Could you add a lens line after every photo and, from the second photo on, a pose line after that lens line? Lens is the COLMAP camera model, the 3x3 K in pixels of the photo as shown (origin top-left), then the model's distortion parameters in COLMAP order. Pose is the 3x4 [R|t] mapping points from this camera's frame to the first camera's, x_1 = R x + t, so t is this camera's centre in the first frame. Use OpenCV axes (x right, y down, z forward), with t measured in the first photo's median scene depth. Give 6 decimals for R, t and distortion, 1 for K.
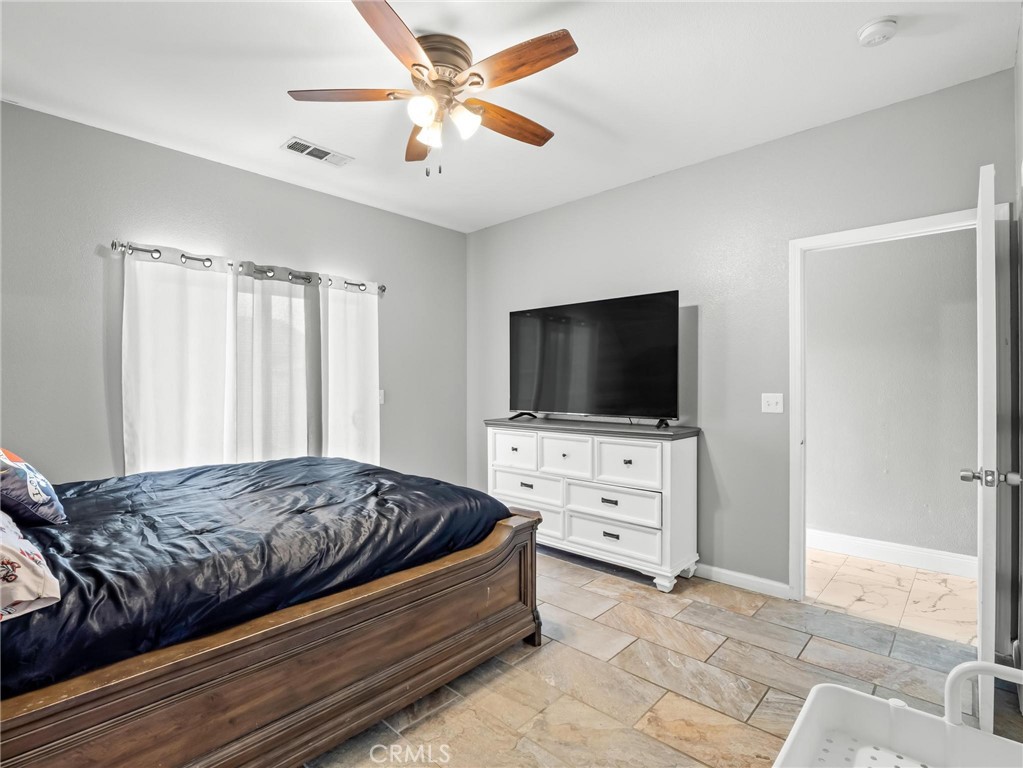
lens RADIAL K [[495.3, 0, 509.6], [0, 495.3, 380.3], [0, 0, 1]] dist [-0.017179, -0.001590]
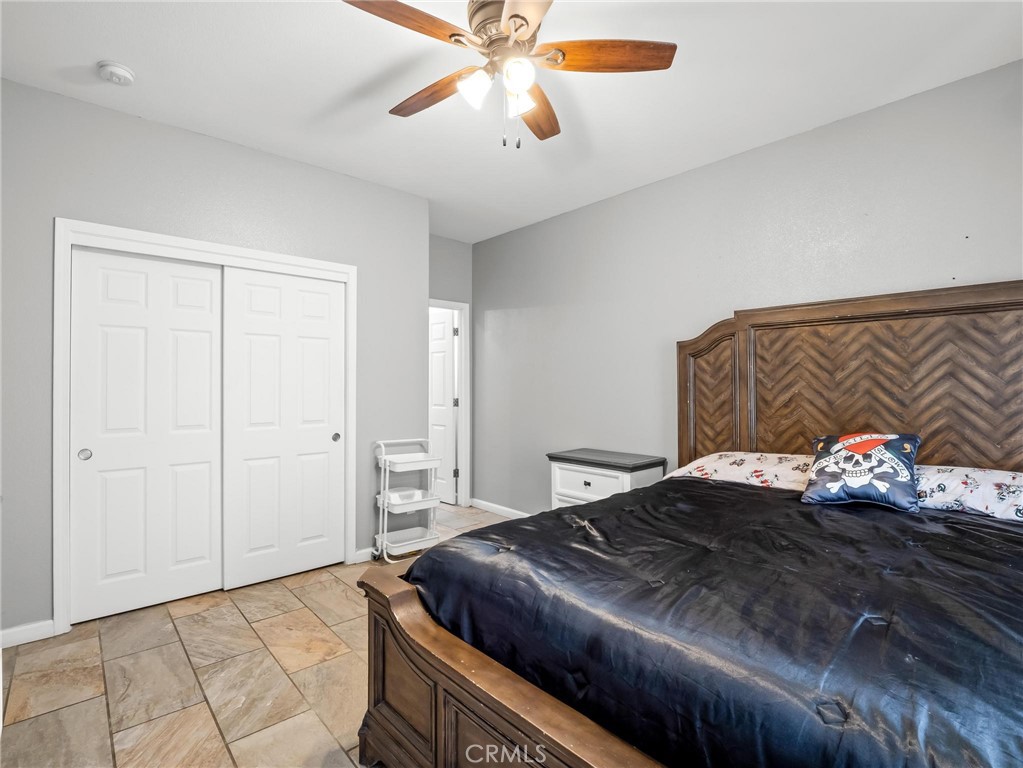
lens RADIAL K [[495.3, 0, 509.6], [0, 495.3, 380.3], [0, 0, 1]] dist [-0.017179, -0.001590]
pose [[-0.996315, 0.005172, 0.085616, -0.231508], [0.004350, 0.999943, -0.009785, 0.013644], [-0.085661, -0.009376, -0.996280, 1.910420]]
